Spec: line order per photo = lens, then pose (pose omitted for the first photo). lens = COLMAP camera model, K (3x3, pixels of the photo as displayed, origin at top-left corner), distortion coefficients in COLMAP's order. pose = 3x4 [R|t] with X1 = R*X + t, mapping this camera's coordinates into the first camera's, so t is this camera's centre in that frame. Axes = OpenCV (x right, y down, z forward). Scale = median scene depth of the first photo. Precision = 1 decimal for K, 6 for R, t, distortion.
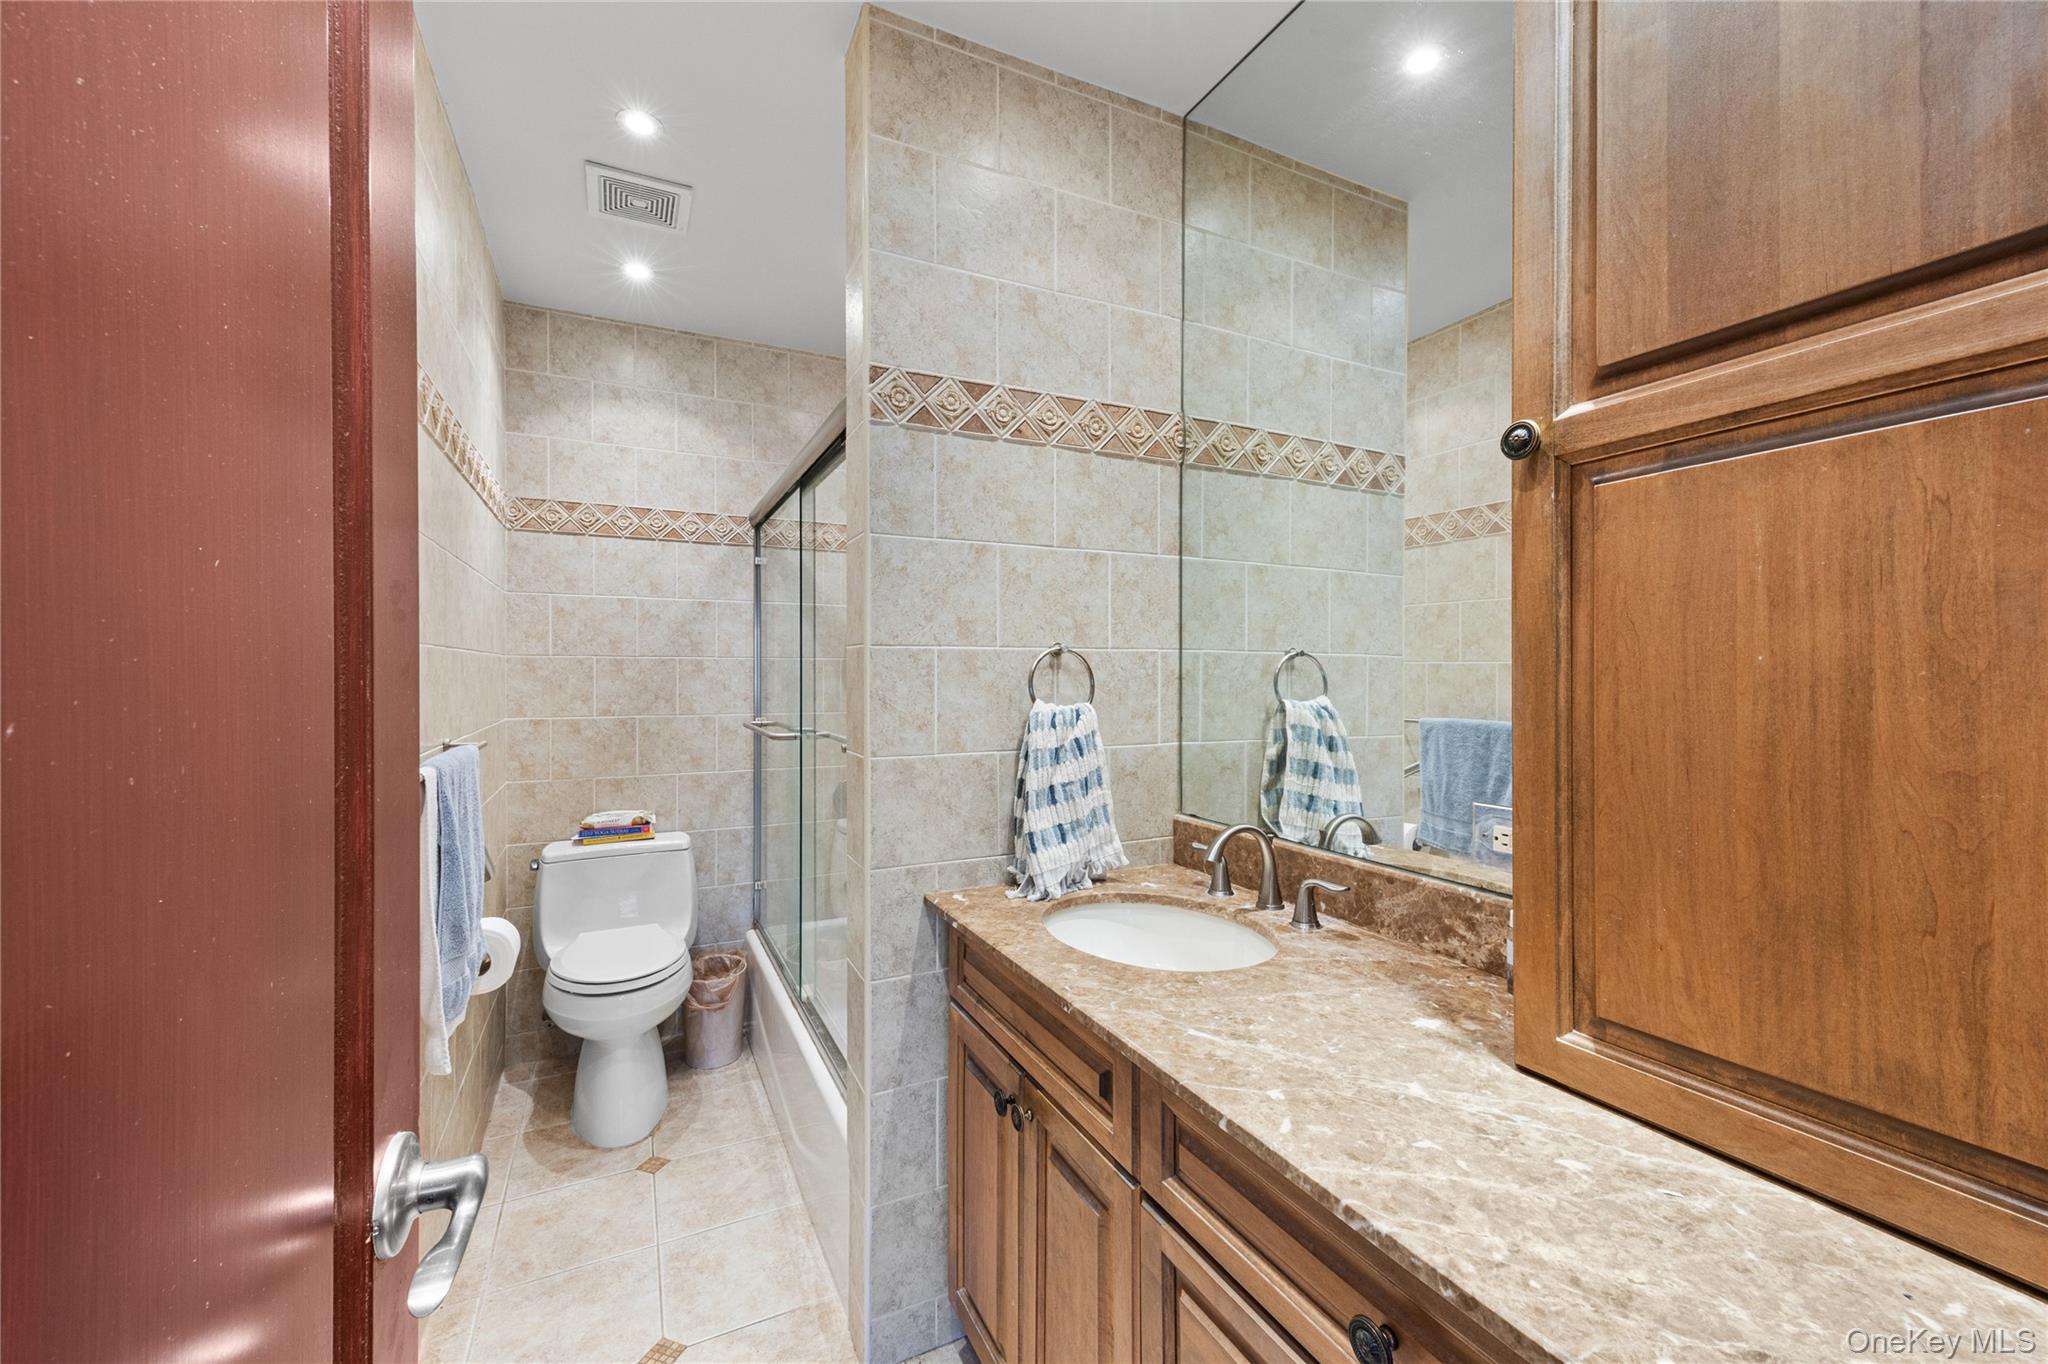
lens RADIAL K [[804.2, 0, 1022.6], [0, 804.2, 677.4], [0, 0, 1]] dist [0.002079, 0.000078]
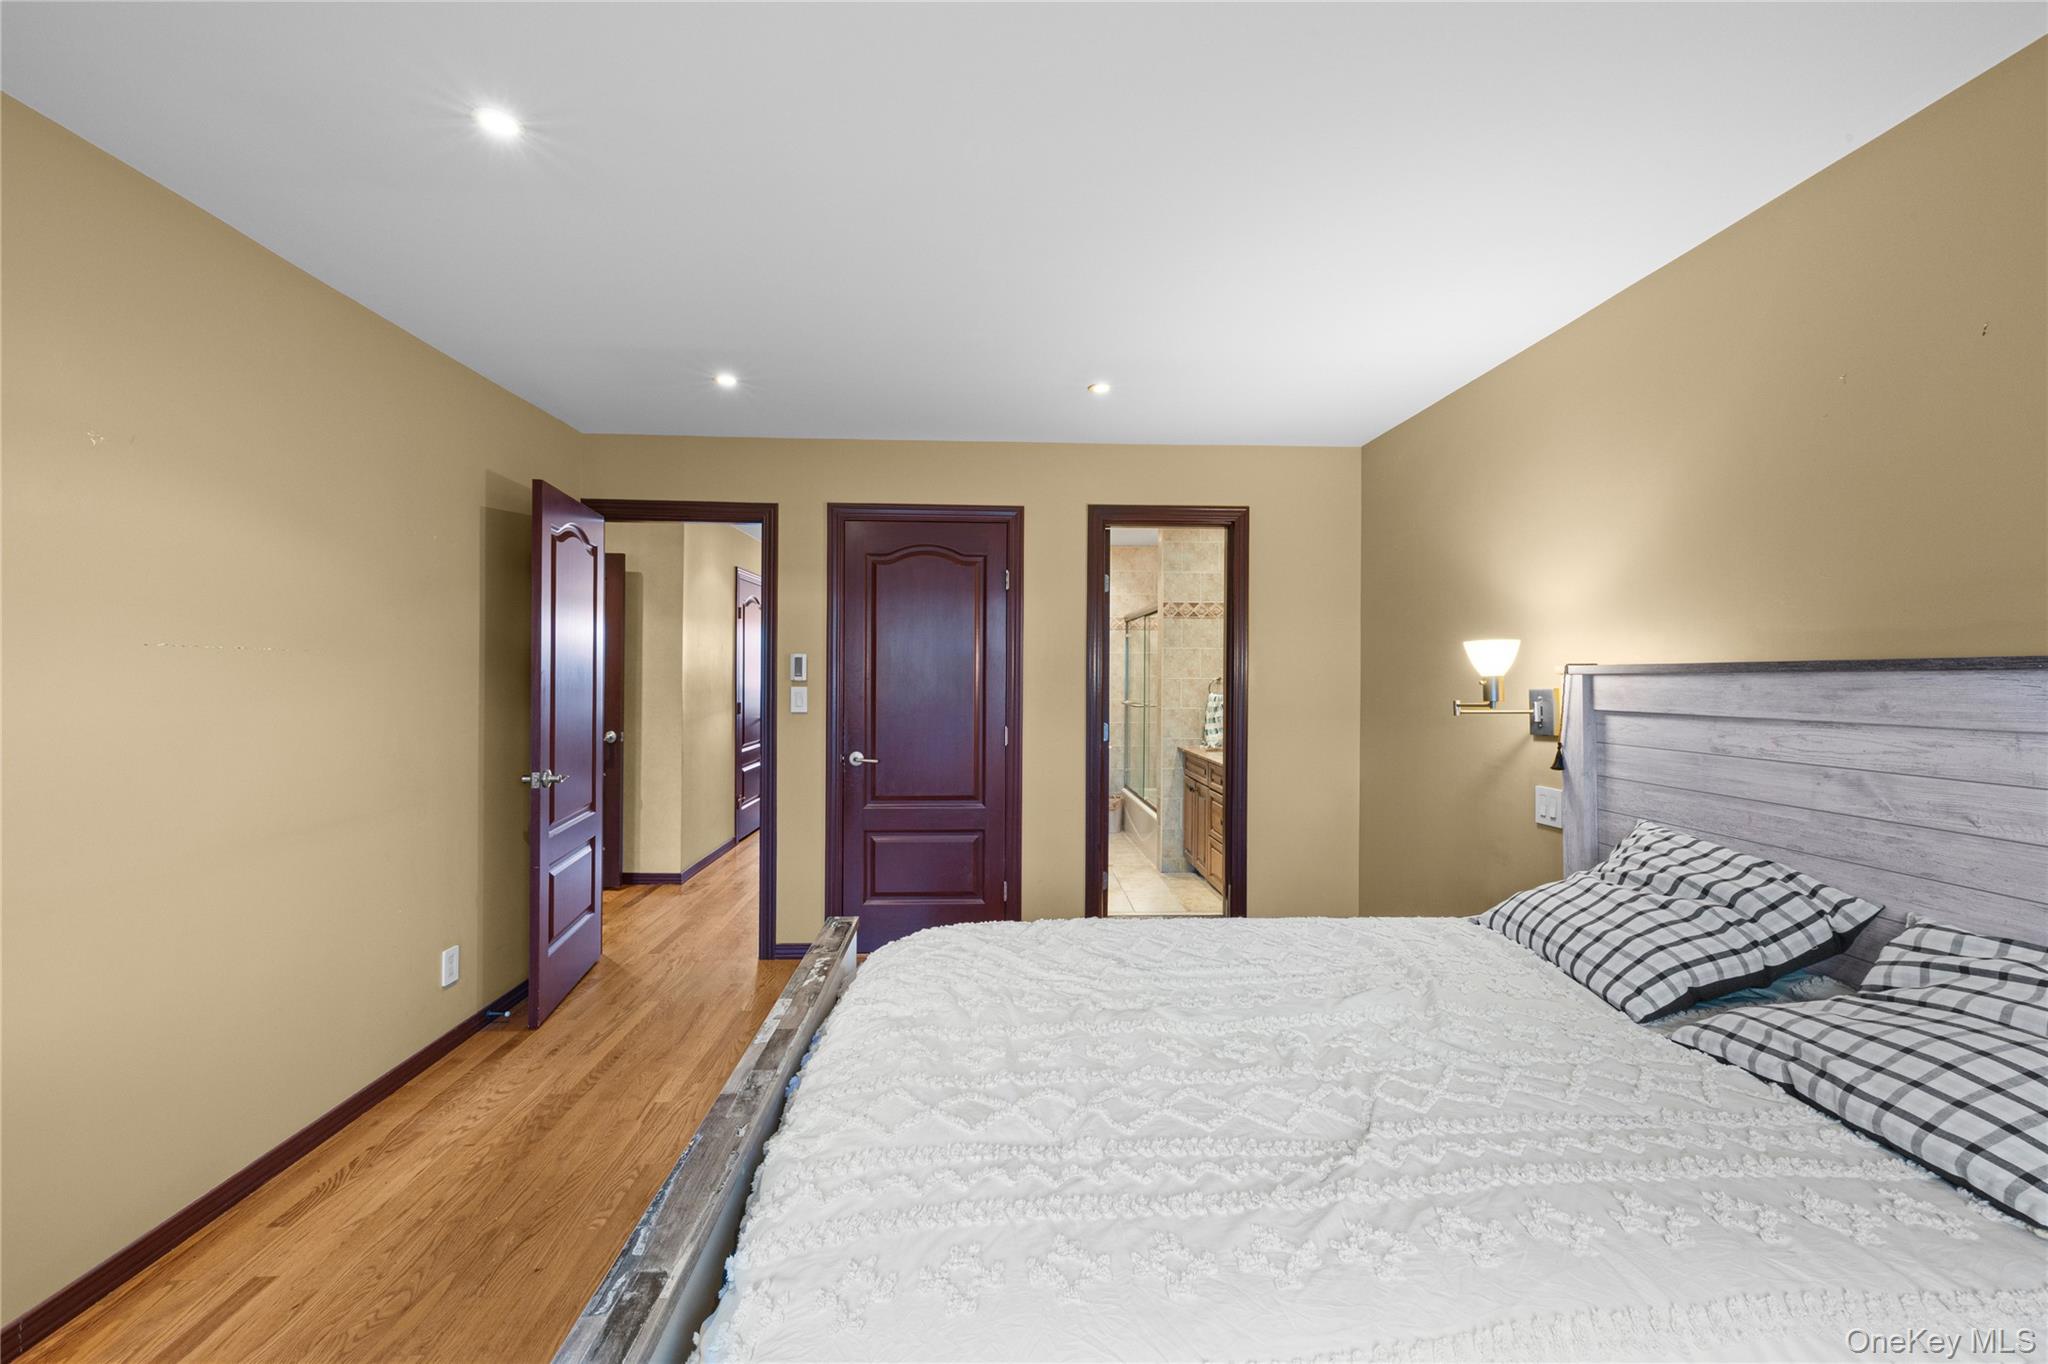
lens RADIAL K [[804.2, 0, 1022.6], [0, 804.2, 677.4], [0, 0, 1]] dist [0.002079, 0.000078]
pose [[0.920883, 0.005609, -0.389799, 0.630656], [-0.005791, 0.999983, 0.000708, -0.038317], [0.389796, 0.001605, 0.920900, -2.550892]]
